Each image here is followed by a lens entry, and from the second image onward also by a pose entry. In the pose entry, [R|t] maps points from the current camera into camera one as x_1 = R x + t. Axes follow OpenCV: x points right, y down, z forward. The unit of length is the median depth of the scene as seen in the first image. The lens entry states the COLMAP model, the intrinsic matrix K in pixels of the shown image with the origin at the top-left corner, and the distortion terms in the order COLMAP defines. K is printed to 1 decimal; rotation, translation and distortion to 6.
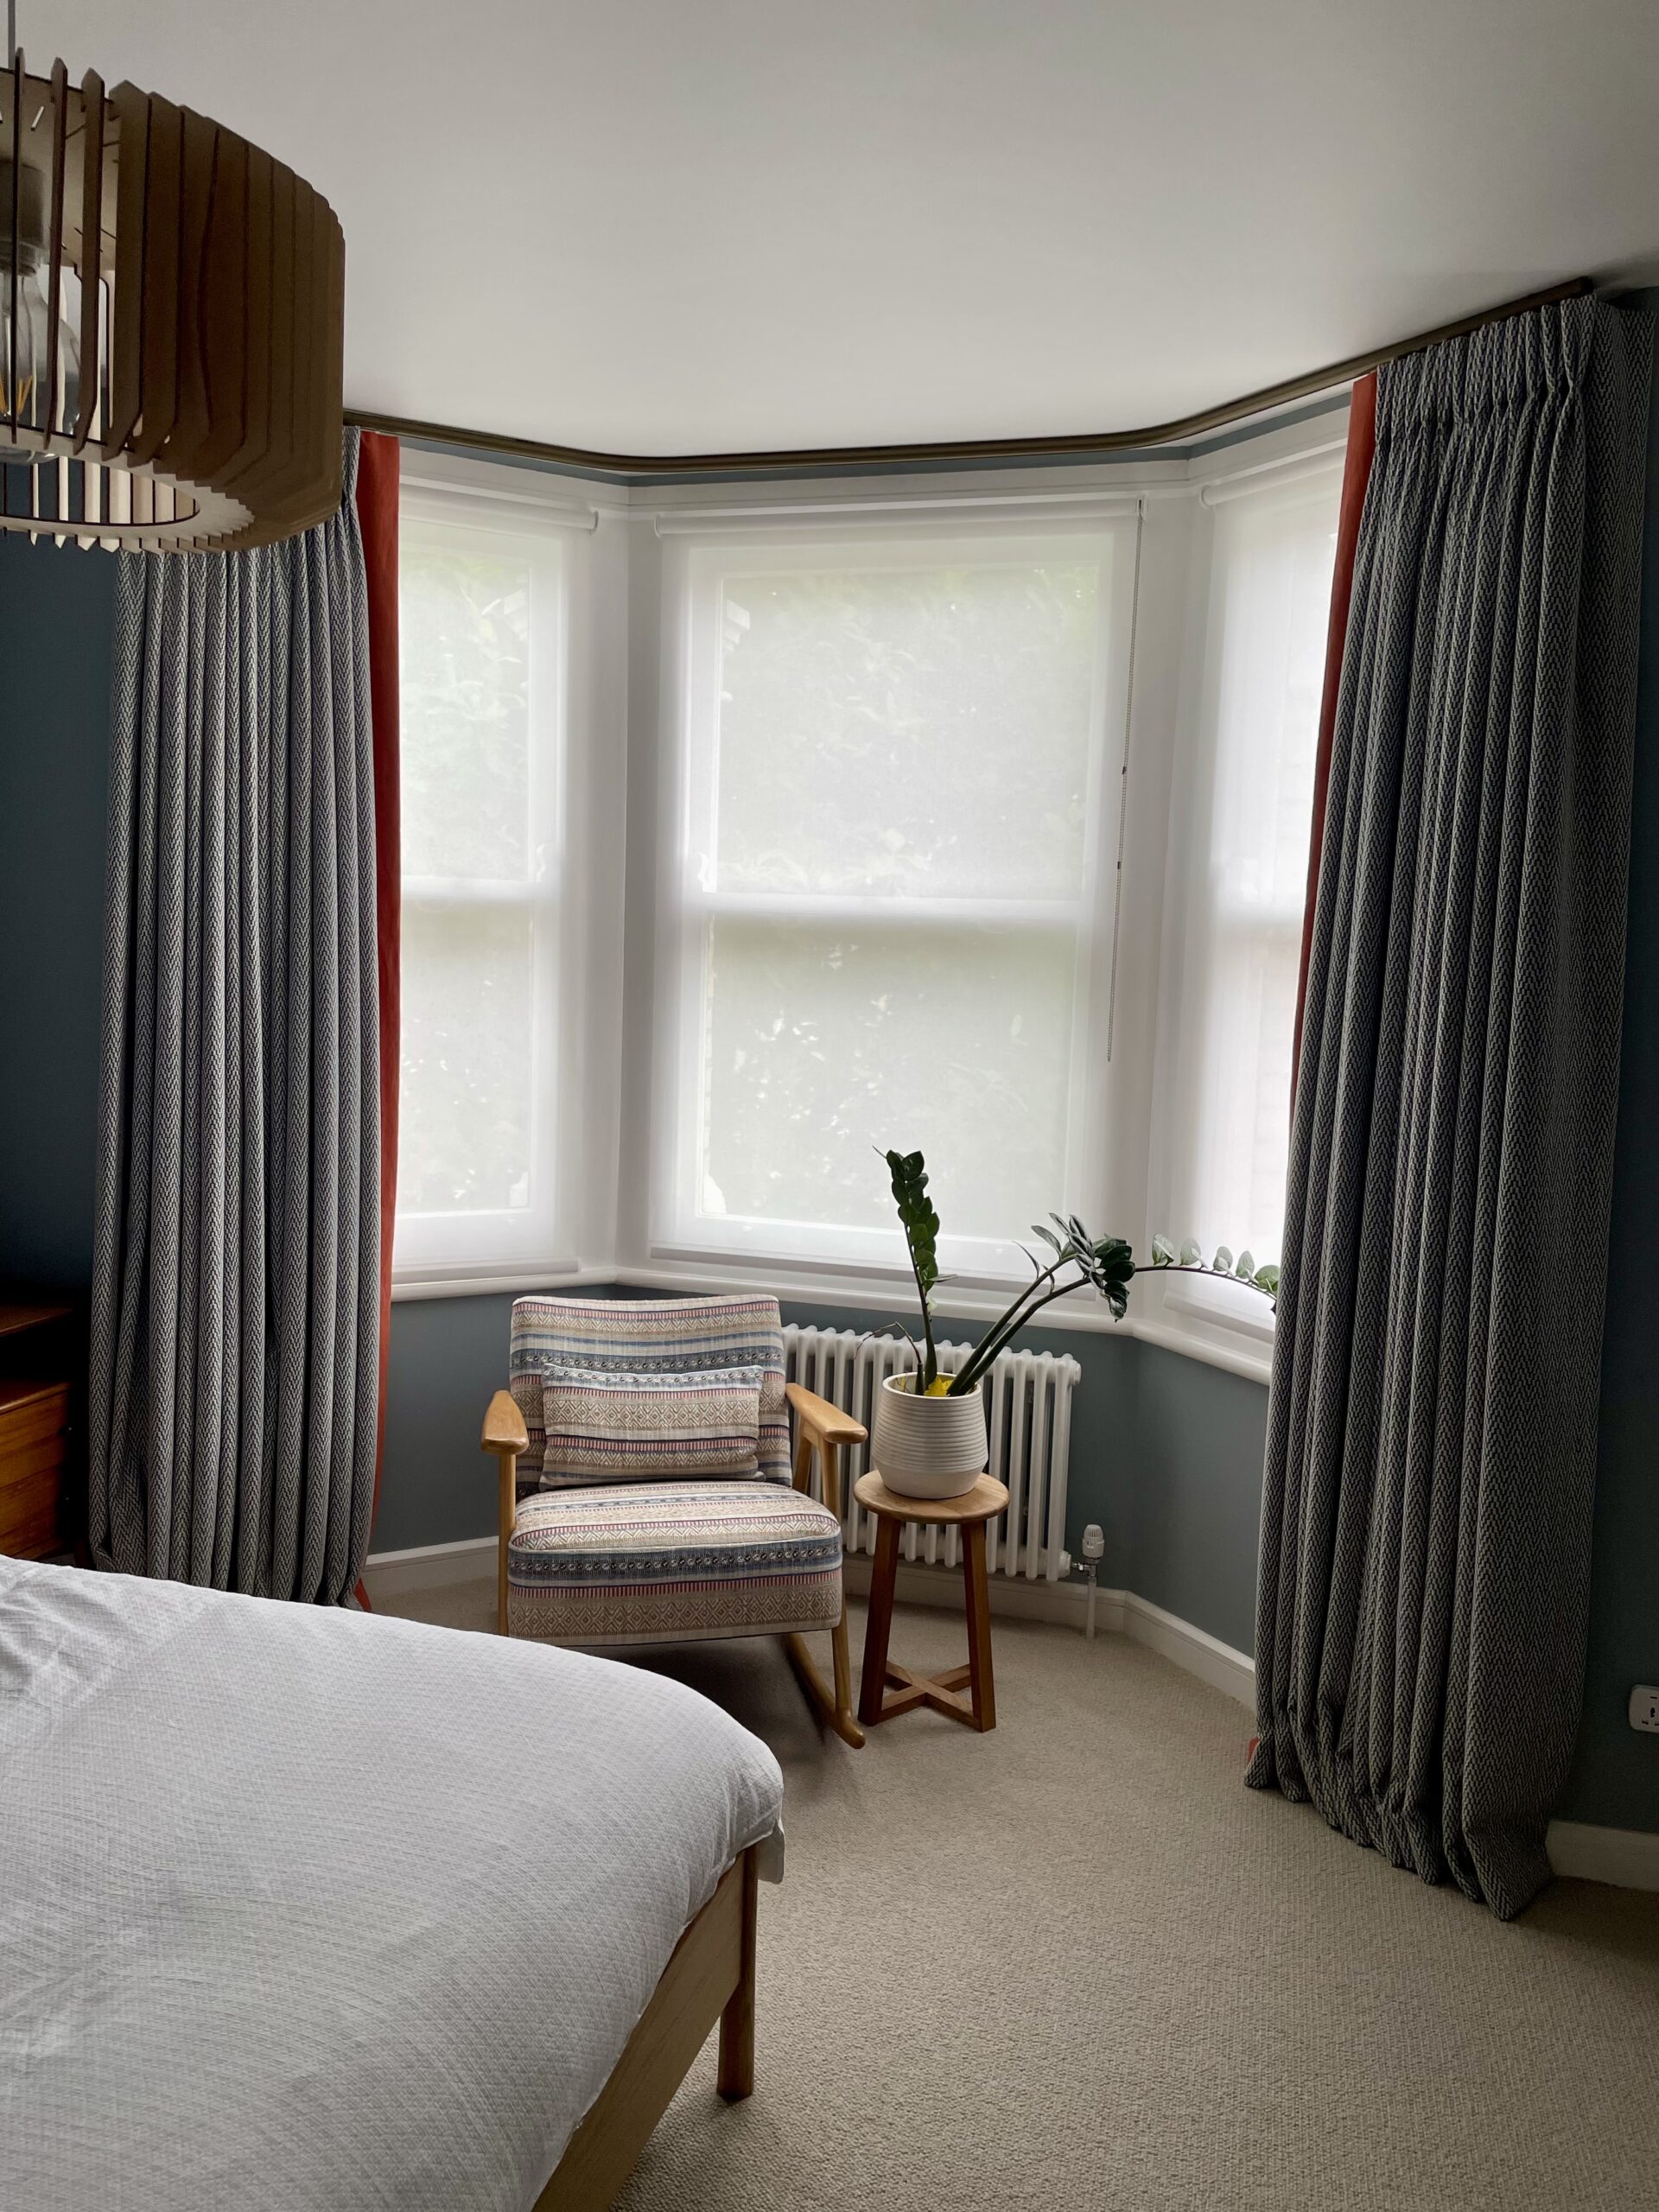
lens RADIAL K [[1689.7, 0, 820.7], [0, 1689.7, 1093.7], [0, 0, 1]] dist [0.085520, -0.117614]
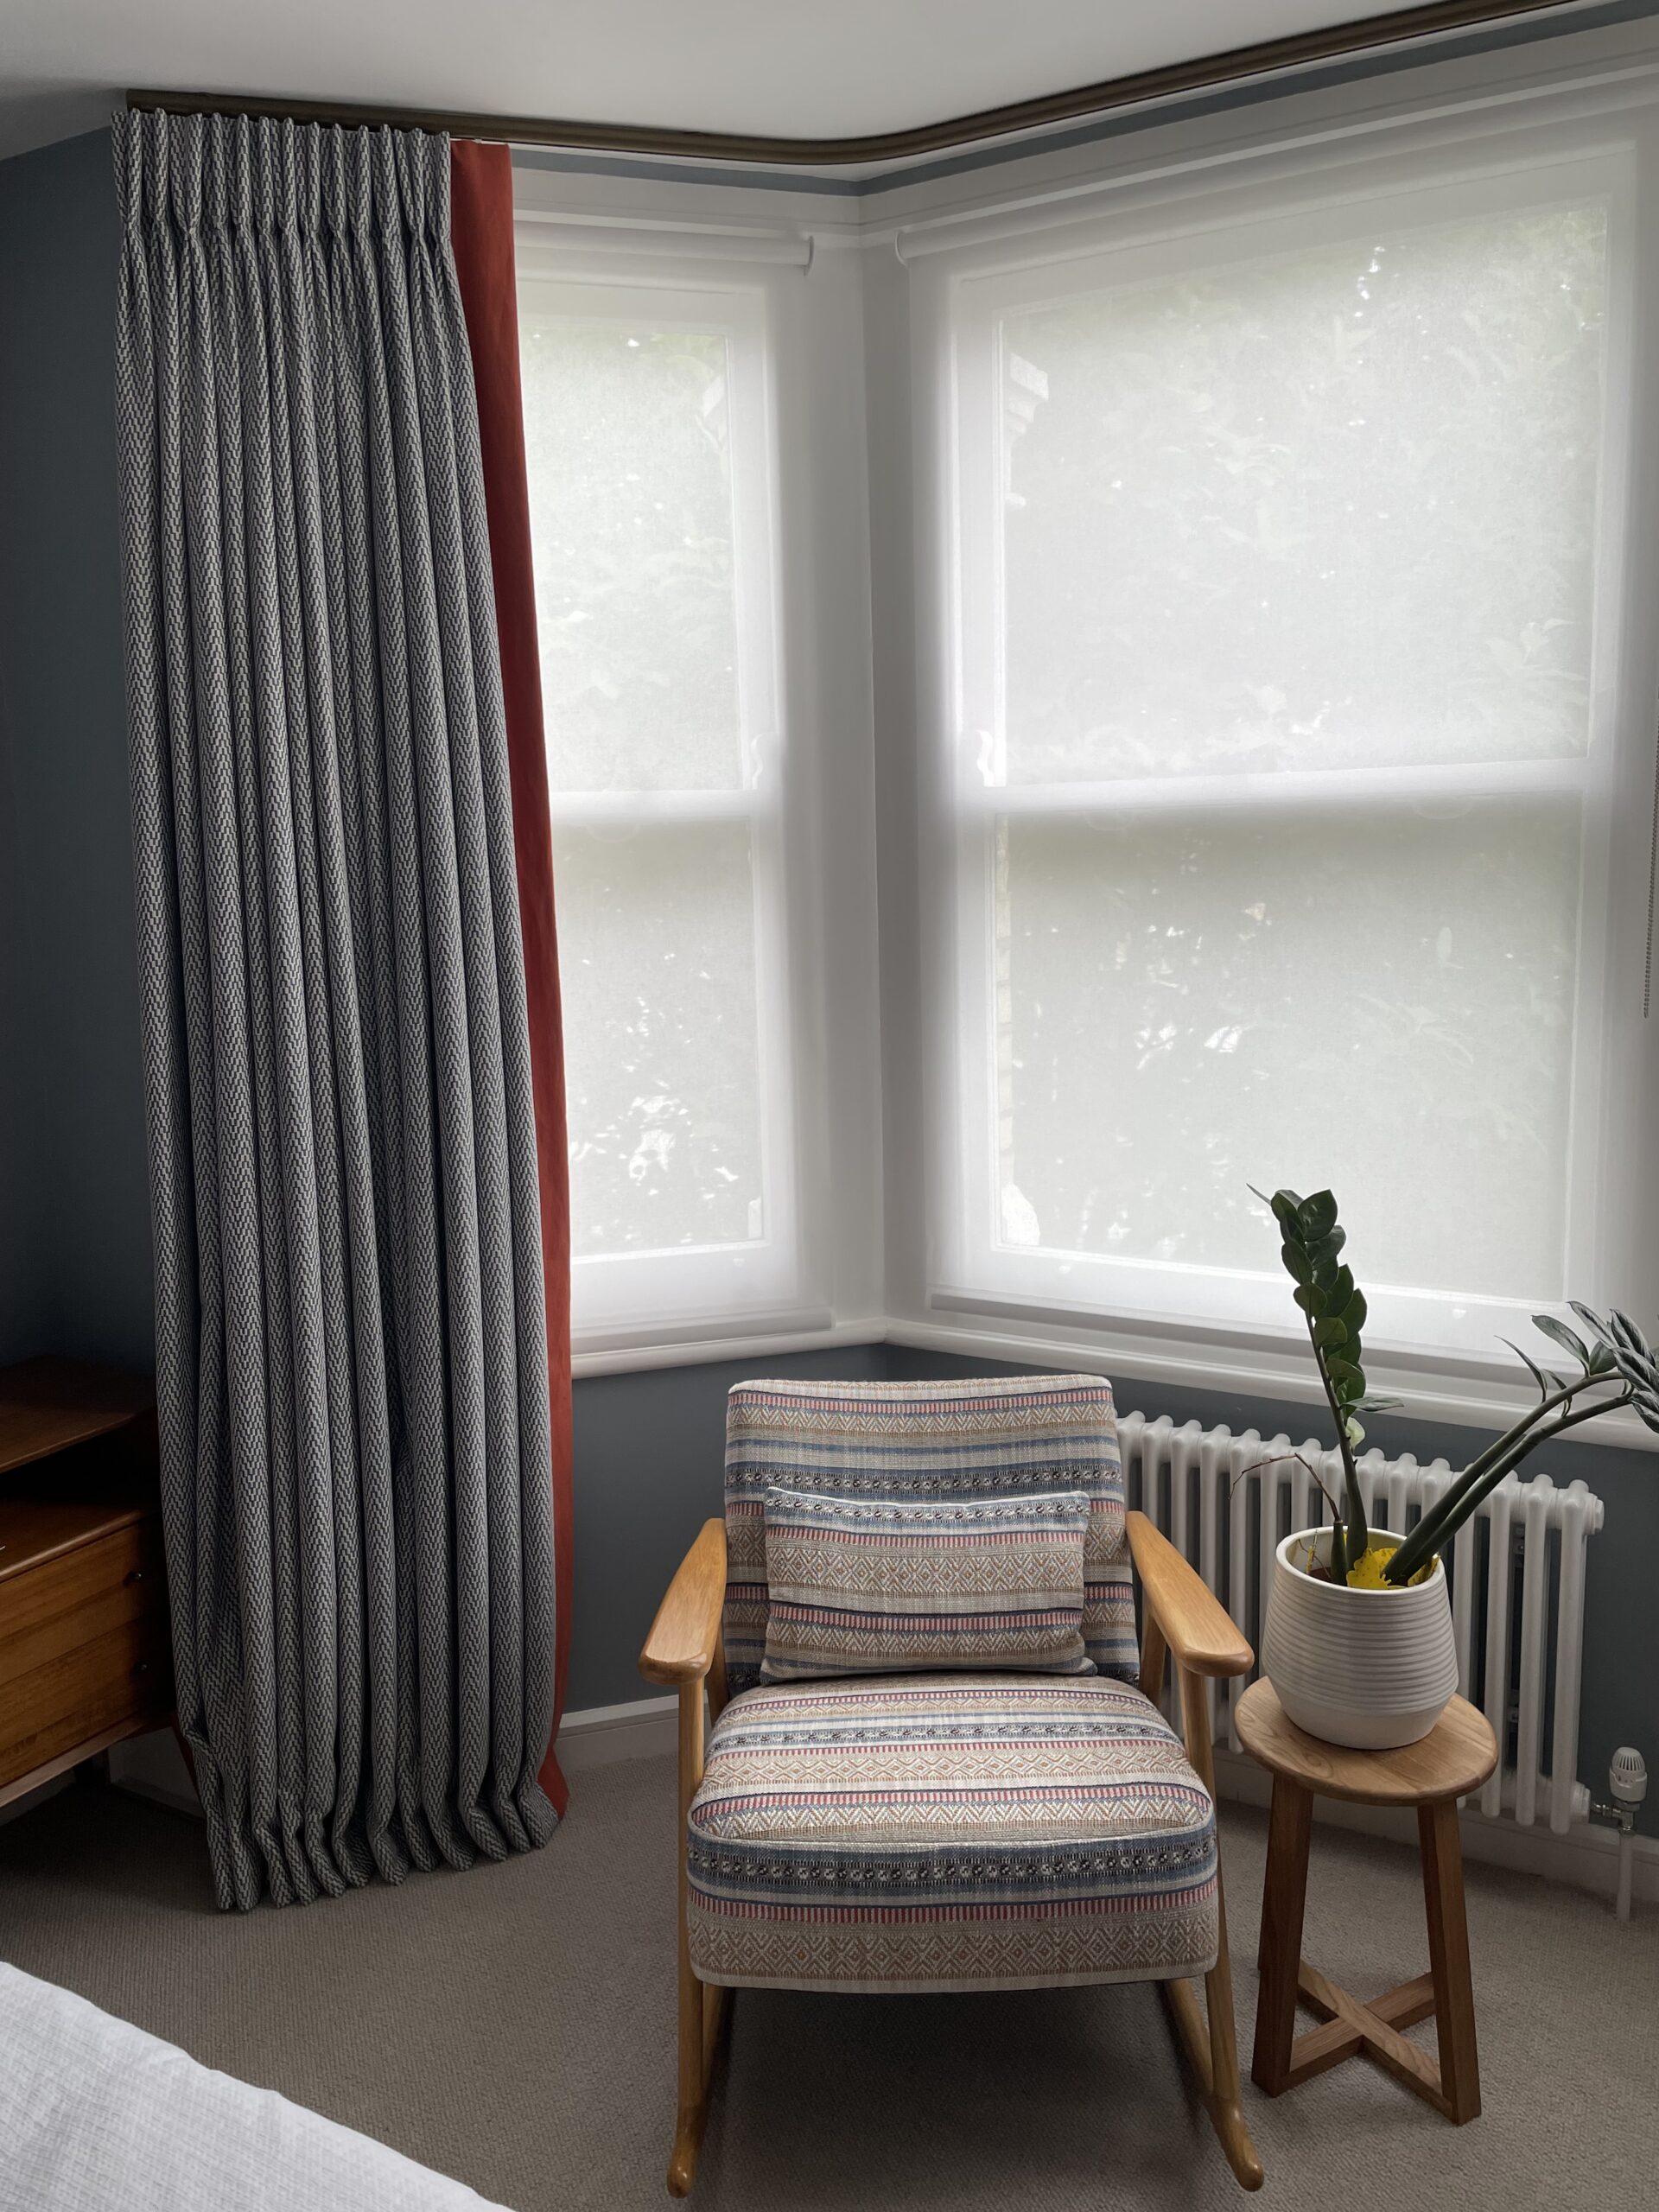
lens RADIAL K [[1689.7, 0, 820.7], [0, 1689.7, 1093.7], [0, 0, 1]] dist [0.085520, -0.117614]
pose [[0.975411, -0.028097, -0.218596, 0.014359], [0.039918, 0.997959, 0.049845, -0.035300], [0.216749, -0.057345, 0.974542, 0.344059]]
